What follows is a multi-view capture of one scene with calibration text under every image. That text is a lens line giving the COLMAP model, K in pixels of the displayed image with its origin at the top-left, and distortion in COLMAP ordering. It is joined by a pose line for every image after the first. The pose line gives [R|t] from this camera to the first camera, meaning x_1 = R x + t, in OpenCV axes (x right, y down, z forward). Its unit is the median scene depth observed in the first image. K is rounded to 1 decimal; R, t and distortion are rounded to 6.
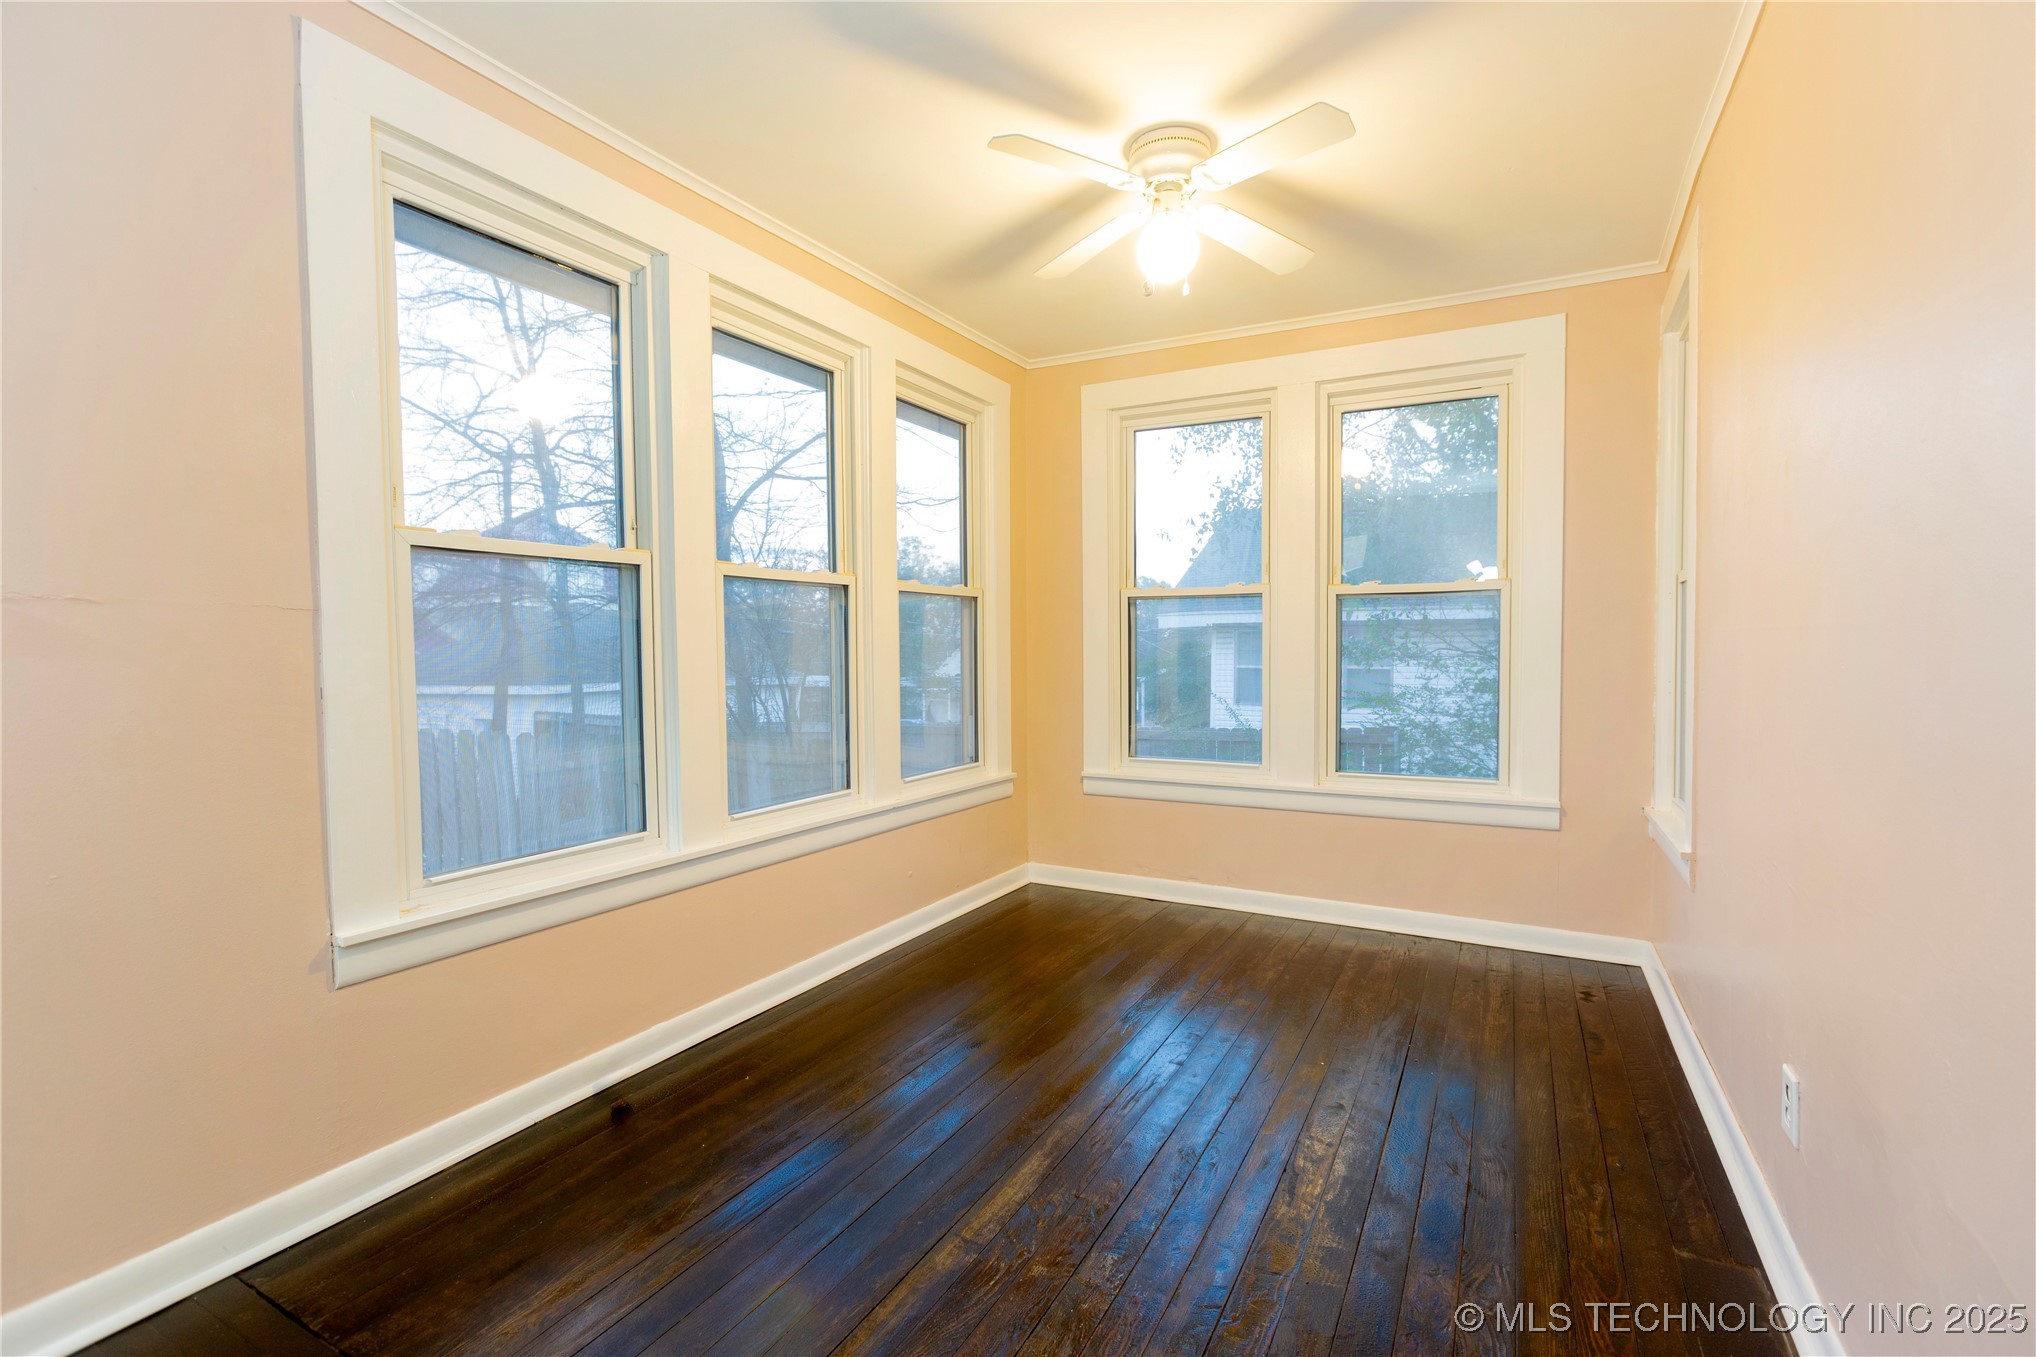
lens RADIAL K [[936.9, 0, 998.3], [0, 936.9, 675.0], [0, 0, 1]] dist [-0.046122, 0.060959]
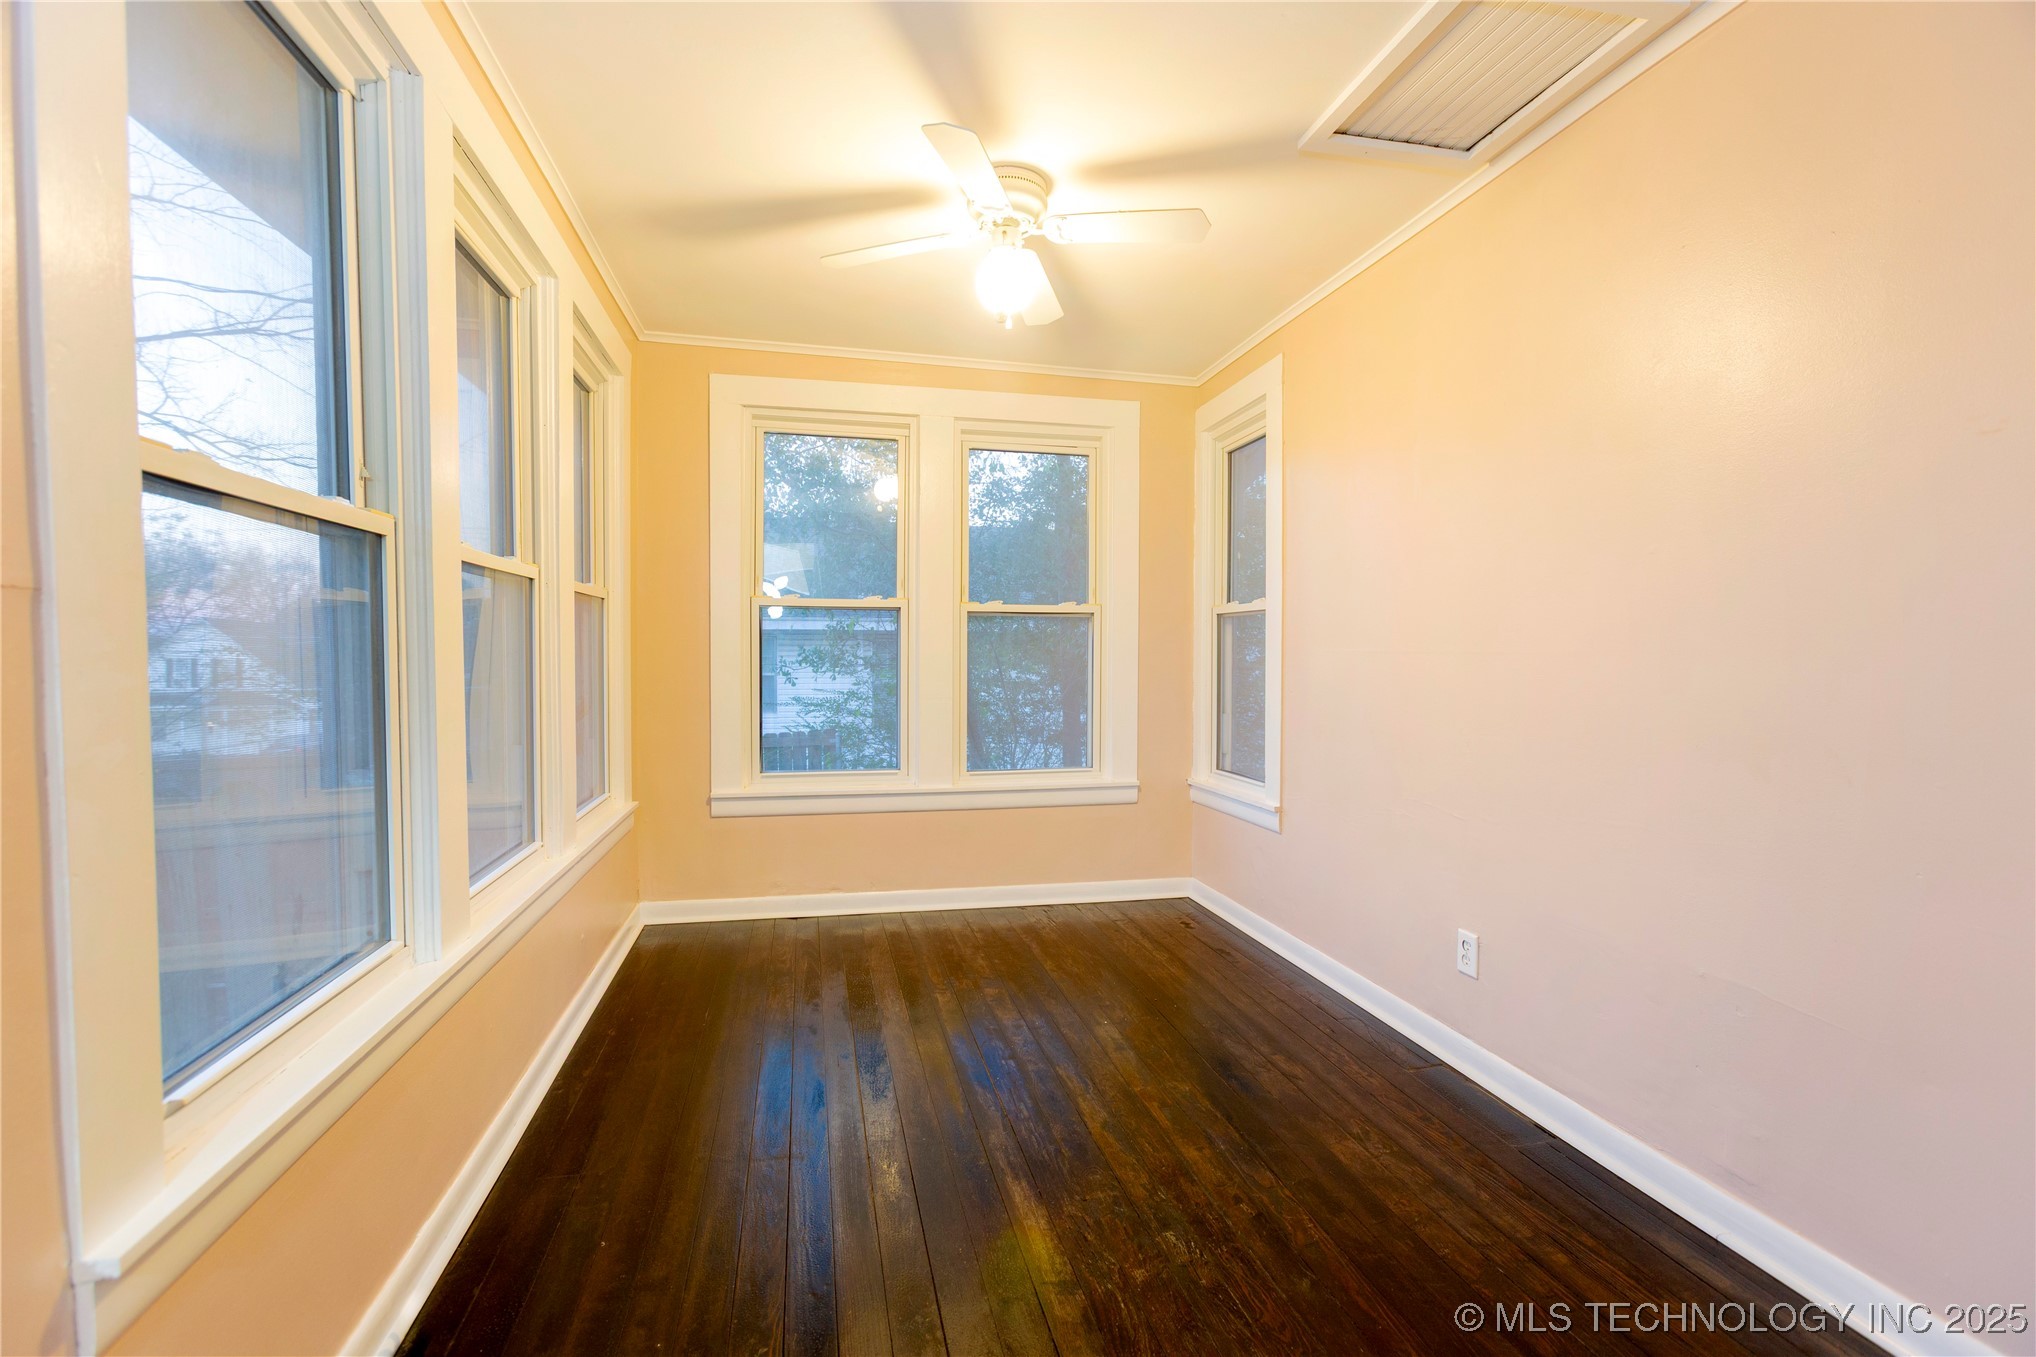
lens RADIAL K [[913.4, 0, 1023.0], [0, 913.4, 675.6], [0, 0, 1]] dist [-0.000068, 0.018768]
pose [[0.747488, -0.009392, 0.664208, -0.353444], [0.013533, 0.999908, -0.001091, -0.009416], [-0.664137, 0.009804, 0.747547, 0.159666]]
